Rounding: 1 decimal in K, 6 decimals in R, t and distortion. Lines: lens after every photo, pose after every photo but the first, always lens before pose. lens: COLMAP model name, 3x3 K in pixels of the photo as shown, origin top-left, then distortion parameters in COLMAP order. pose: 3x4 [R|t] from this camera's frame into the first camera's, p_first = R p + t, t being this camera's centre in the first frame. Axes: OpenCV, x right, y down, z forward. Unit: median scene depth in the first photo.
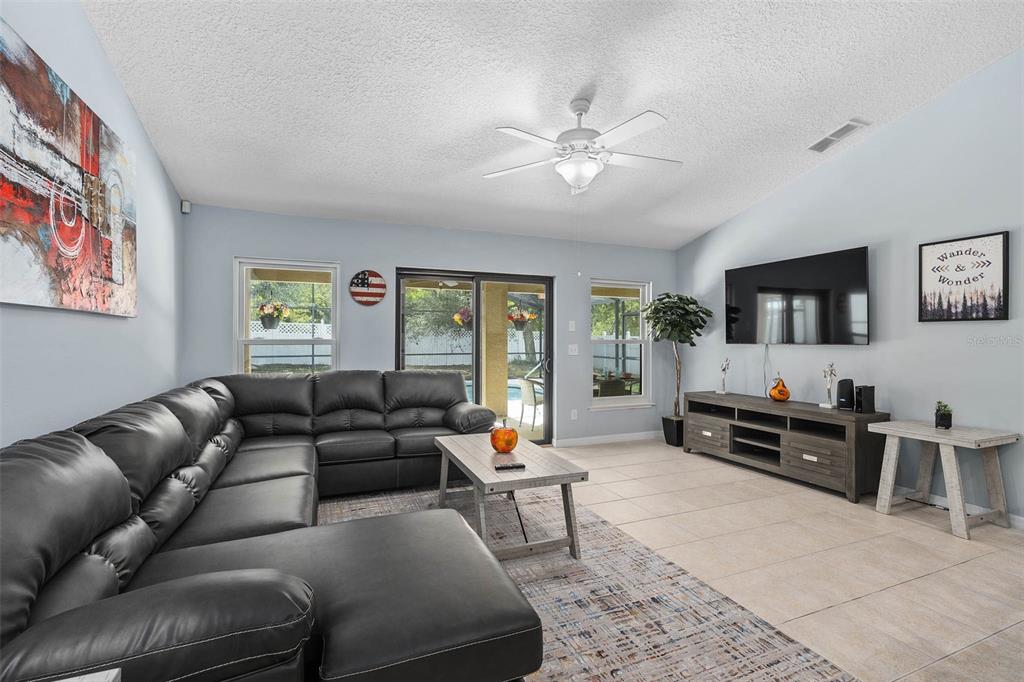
lens RADIAL K [[466.0, 0, 510.8], [0, 466.0, 340.3], [0, 0, 1]] dist [-0.016436, 0.000066]
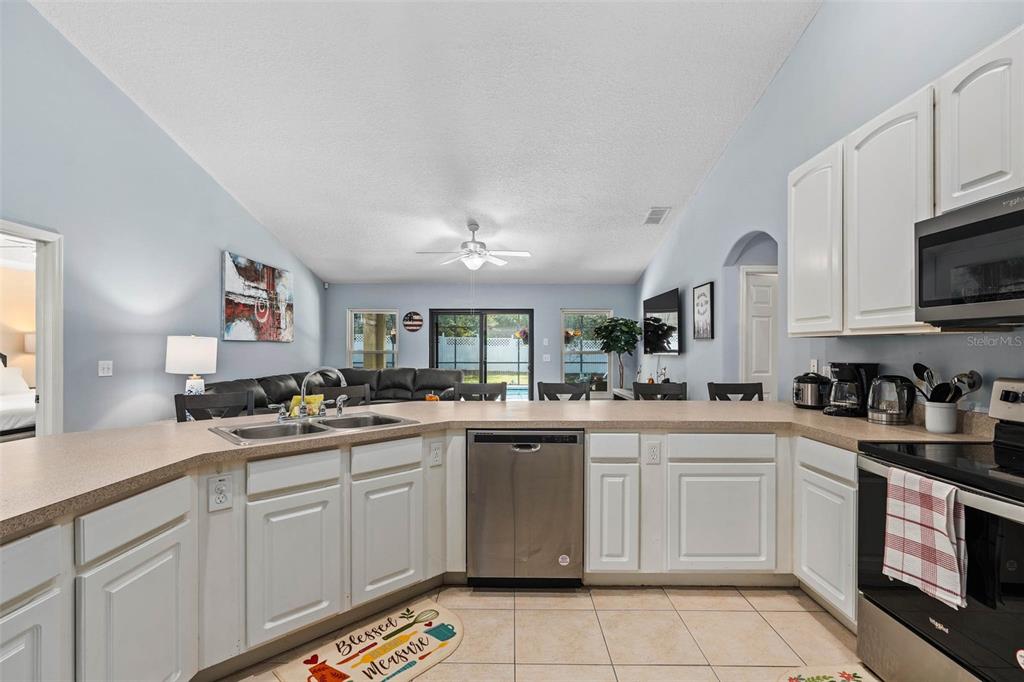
lens RADIAL K [[466.0, 0, 510.7], [0, 466.0, 338.4], [0, 0, 1]] dist [-0.016436, 0.000066]
pose [[0.919972, -0.009418, -0.391870, 1.073093], [-0.000508, 0.999682, -0.025220, -0.007304], [0.391983, 0.023401, 0.919675, -0.706006]]
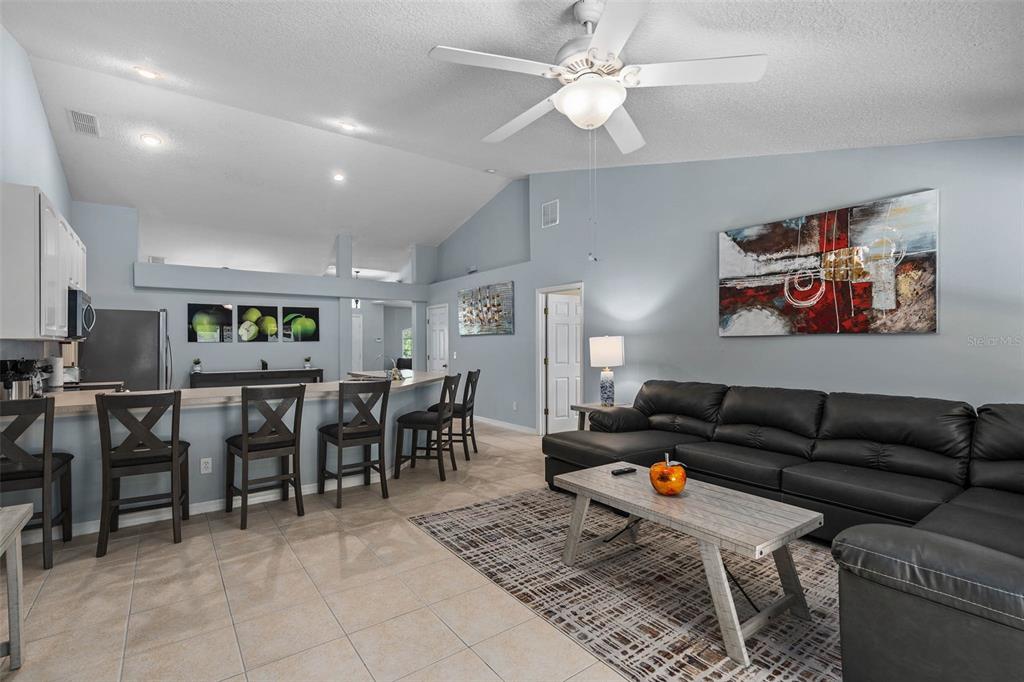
lens RADIAL K [[466.0, 0, 509.8], [0, 466.0, 344.6], [0, 0, 1]] dist [-0.016436, 0.000066]
pose [[-0.968719, -0.000092, -0.248159, 0.446255], [-0.000541, 0.999998, 0.001743, -0.020625], [0.248159, 0.001823, -0.968718, 1.686575]]
